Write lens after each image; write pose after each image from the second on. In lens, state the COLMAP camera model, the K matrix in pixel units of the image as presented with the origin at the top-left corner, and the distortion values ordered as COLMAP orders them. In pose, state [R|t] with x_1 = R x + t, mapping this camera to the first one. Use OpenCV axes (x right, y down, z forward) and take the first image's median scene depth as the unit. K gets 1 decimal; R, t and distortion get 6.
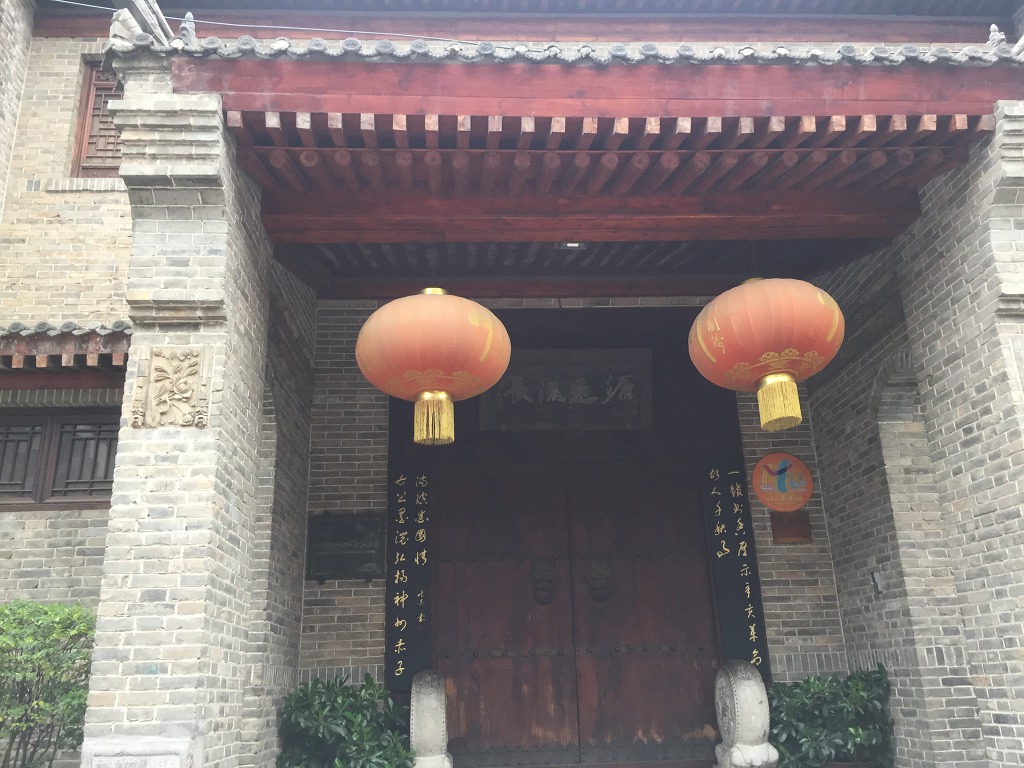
lens RADIAL K [[881.5, 0, 512.0], [0, 881.5, 384.0], [0, 0, 1]] dist [0.077472, -0.111642]
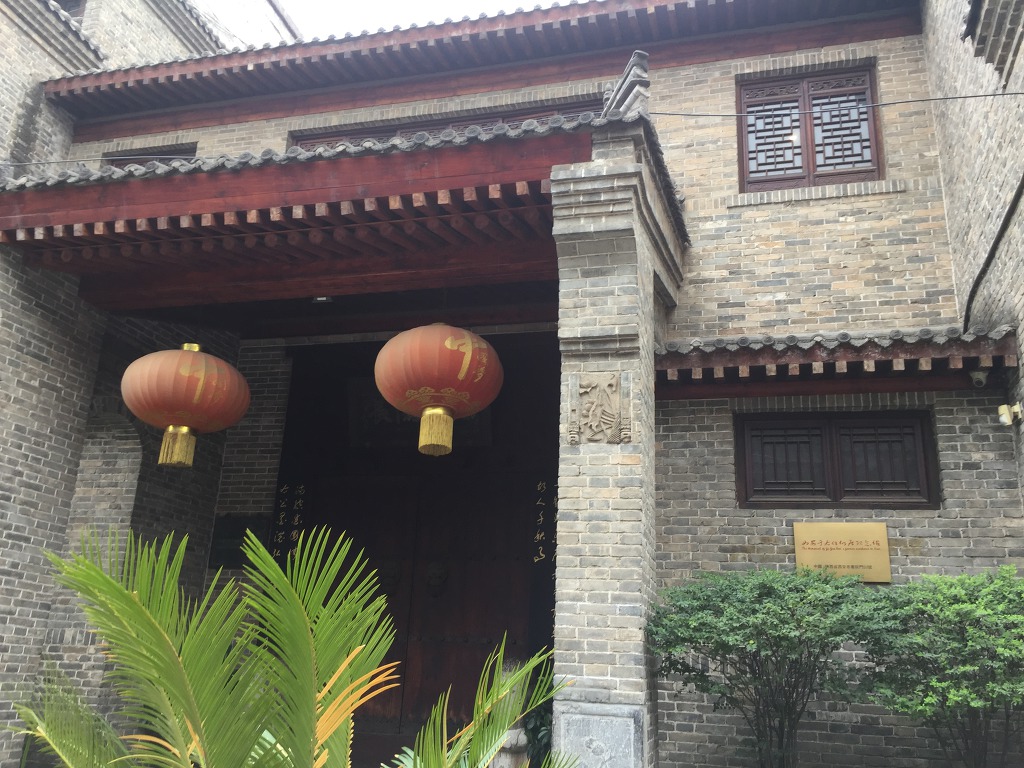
lens RADIAL K [[881.5, 0, 512.0], [0, 881.5, 384.0], [0, 0, 1]] dist [0.077472, -0.111642]
pose [[0.950775, -0.023757, -0.308971, 0.581161], [0.026572, 0.999635, 0.004906, -0.034205], [0.308742, -0.012874, 0.951059, -0.057494]]
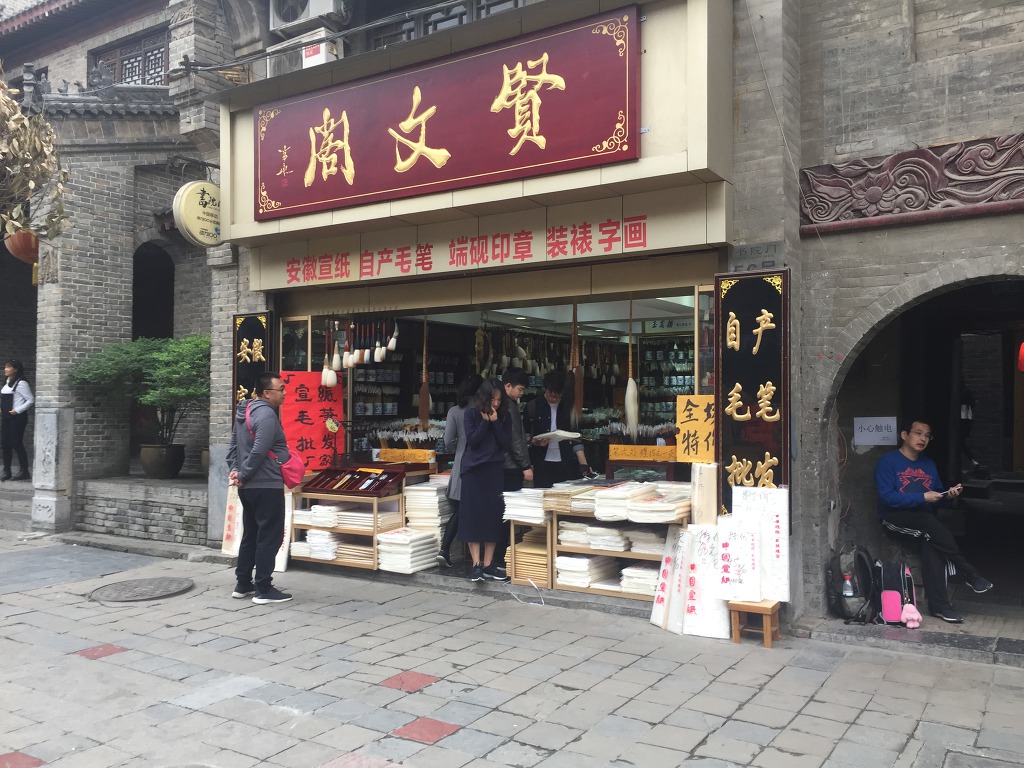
lens RADIAL K [[881.5, 0, 512.0], [0, 881.5, 384.0], [0, 0, 1]] dist [0.077472, -0.111642]
pose [[0.813815, 0.012745, -0.580984, 2.532576], [0.162115, 0.955091, 0.248034, -0.074588], [0.558053, -0.296040, 0.775201, -0.105380]]
